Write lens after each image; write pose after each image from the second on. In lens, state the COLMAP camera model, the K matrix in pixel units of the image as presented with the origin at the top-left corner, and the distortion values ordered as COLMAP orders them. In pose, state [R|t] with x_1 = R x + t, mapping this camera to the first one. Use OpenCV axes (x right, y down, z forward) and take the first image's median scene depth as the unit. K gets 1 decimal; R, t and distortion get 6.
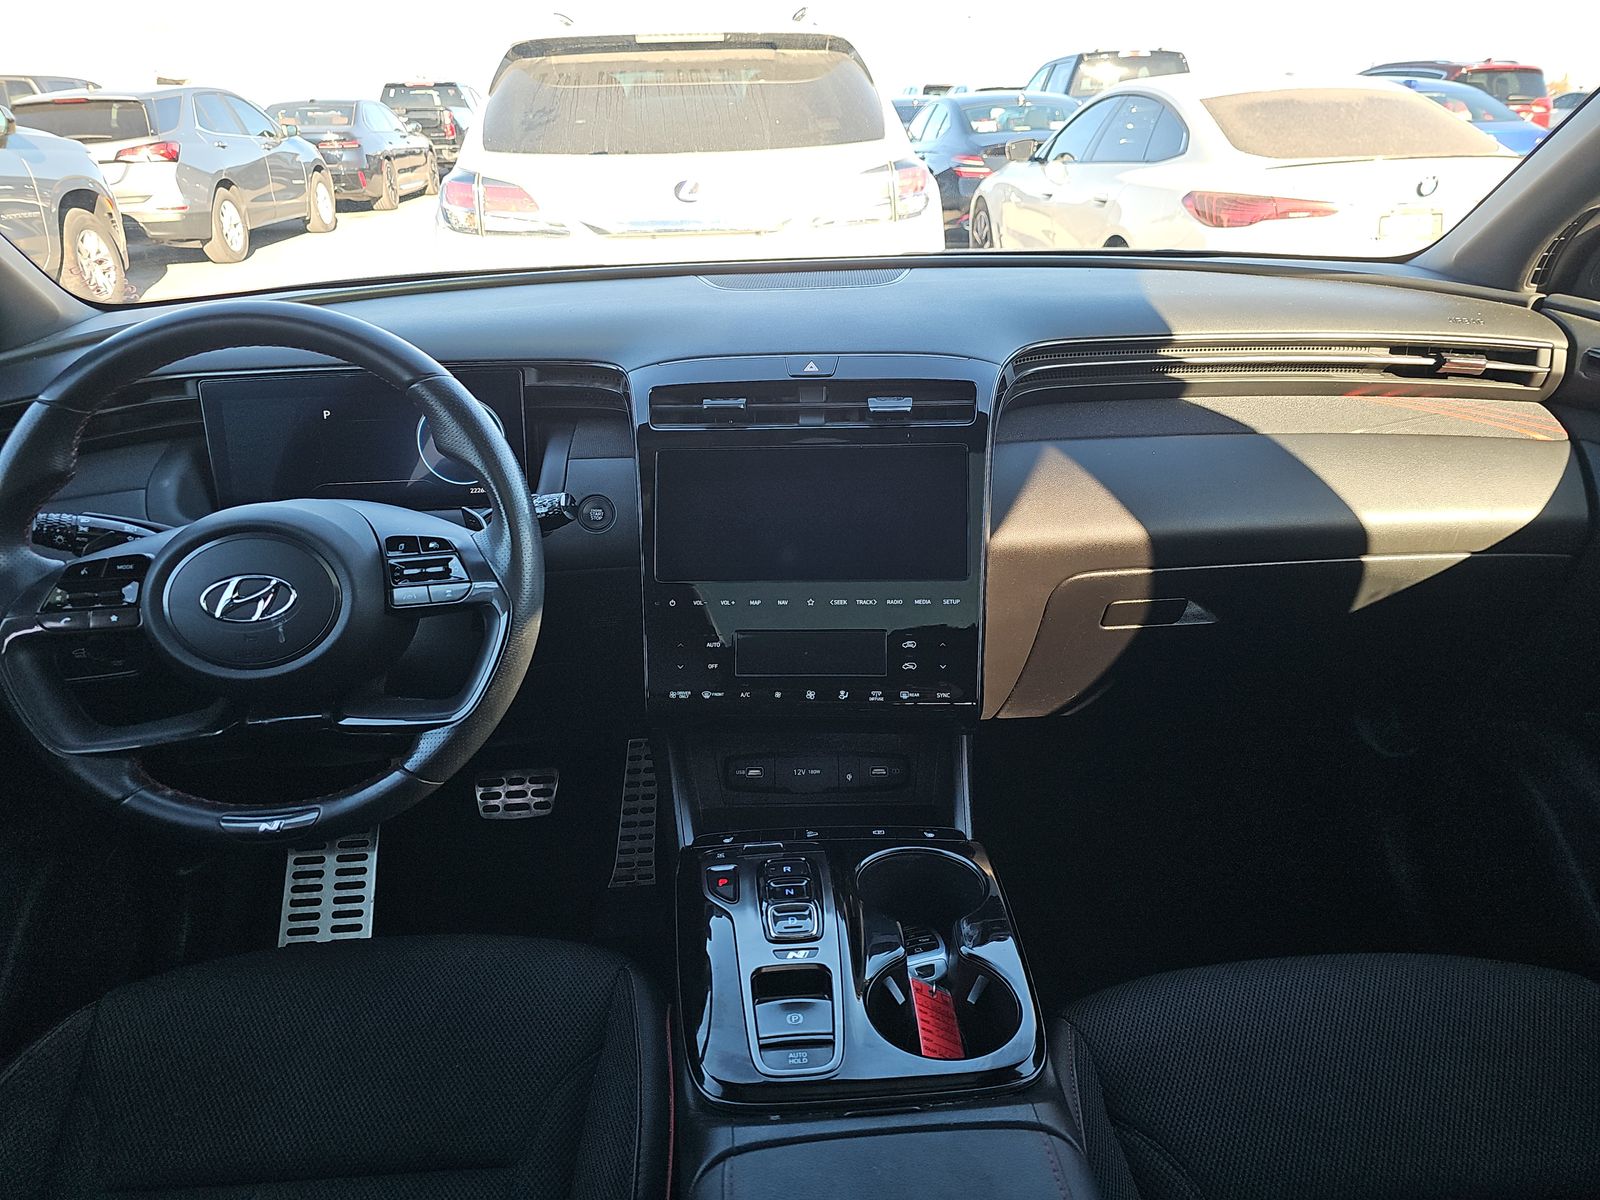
lens RADIAL K [[1068.0, 0, 810.8], [0, 1068.0, 609.9], [0, 0, 1]] dist [0.027264, -0.014364]
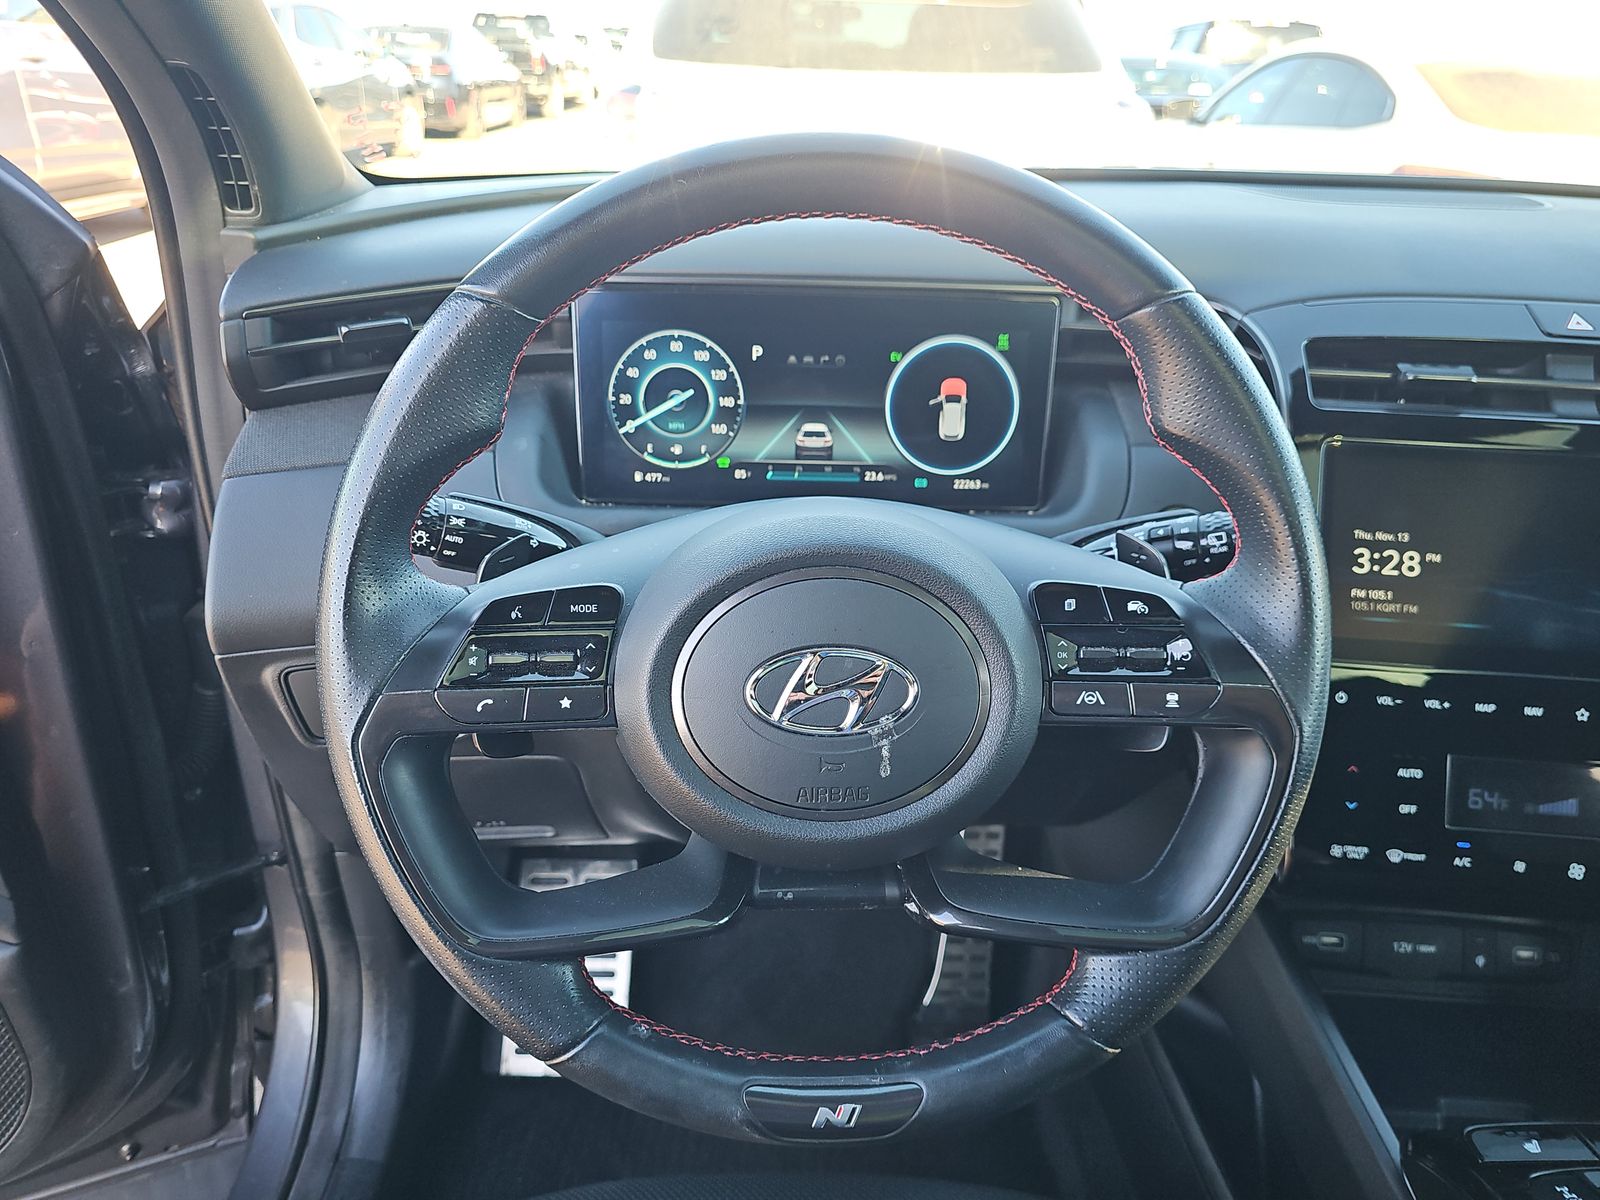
lens RADIAL K [[1068.0, 0, 792.6], [0, 1068.0, 590.5], [0, 0, 1]] dist [0.027264, -0.014364]
pose [[0.996755, 0.072877, -0.034168, -0.389553], [-0.072376, 0.997254, 0.015700, -0.049732], [0.035218, -0.013176, 0.999293, 0.349220]]
